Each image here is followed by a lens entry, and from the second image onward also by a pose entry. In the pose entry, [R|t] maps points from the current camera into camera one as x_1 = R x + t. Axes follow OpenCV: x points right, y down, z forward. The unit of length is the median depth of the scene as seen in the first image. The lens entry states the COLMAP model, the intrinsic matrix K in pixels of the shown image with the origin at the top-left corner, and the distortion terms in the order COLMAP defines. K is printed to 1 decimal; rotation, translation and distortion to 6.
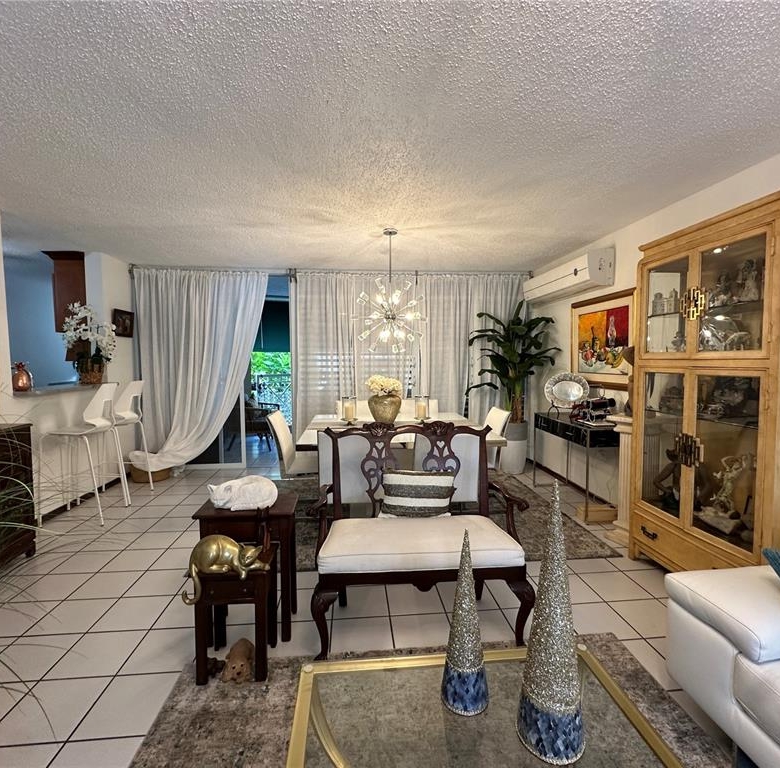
lens RADIAL K [[410.8, 0, 389.5], [0, 410.8, 384.9], [0, 0, 1]] dist [-0.009158, 0.003229]
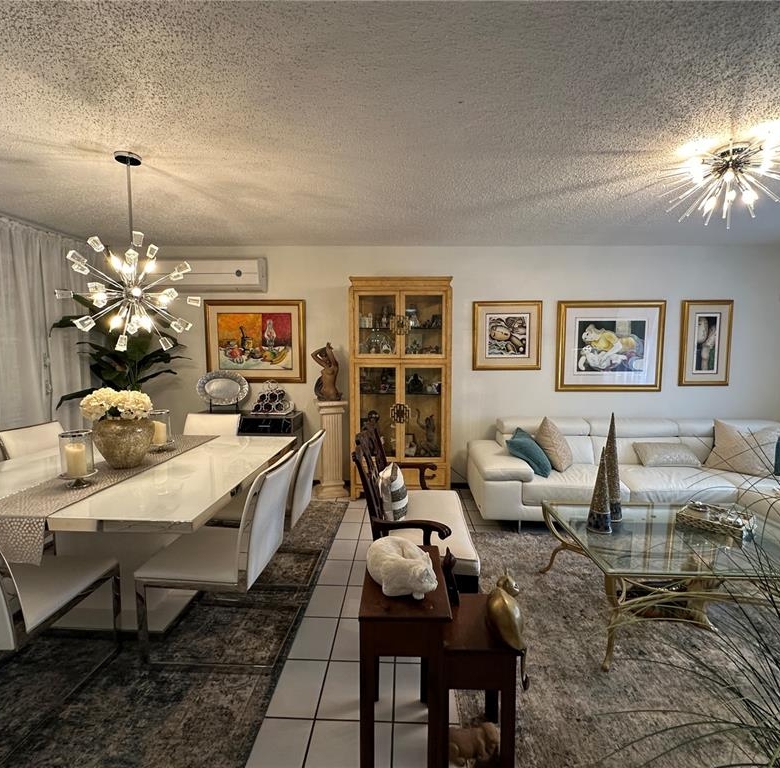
lens RADIAL K [[410.8, 0, 390.3], [0, 410.8, 385.3], [0, 0, 1]] dist [-0.009158, 0.003229]
pose [[0.127205, -0.079677, 0.988671, -0.682093], [0.055131, 0.995795, 0.073158, -0.058378], [-0.990343, 0.045201, 0.131063, 0.616054]]
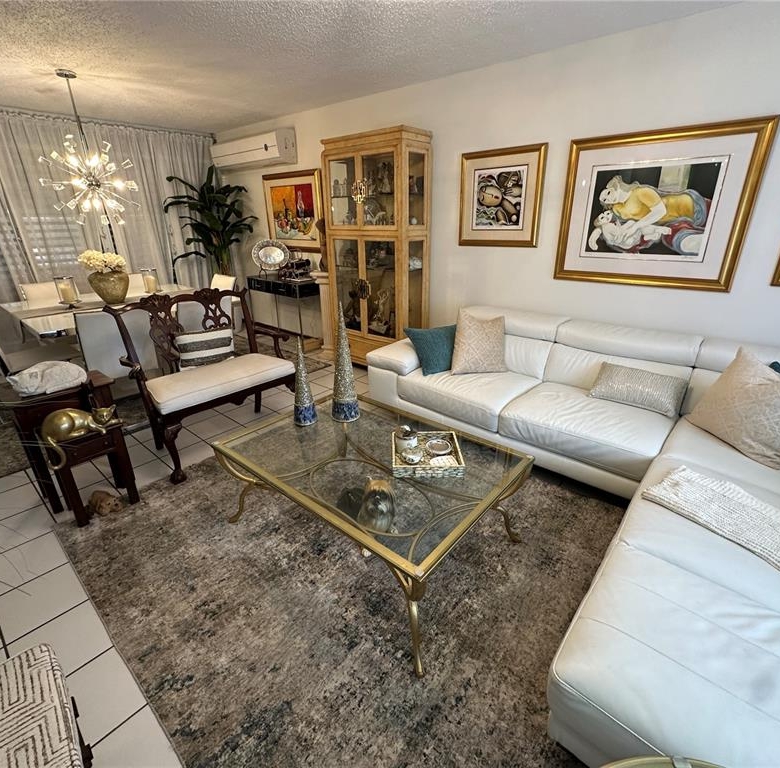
lens RADIAL K [[410.8, 0, 390.8], [0, 410.8, 387.0], [0, 0, 1]] dist [-0.009158, 0.003229]
pose [[0.716077, -0.267846, 0.644587, -0.271821], [0.046935, 0.939835, 0.338390, -0.017968], [-0.696442, -0.212059, 0.685565, -0.223069]]
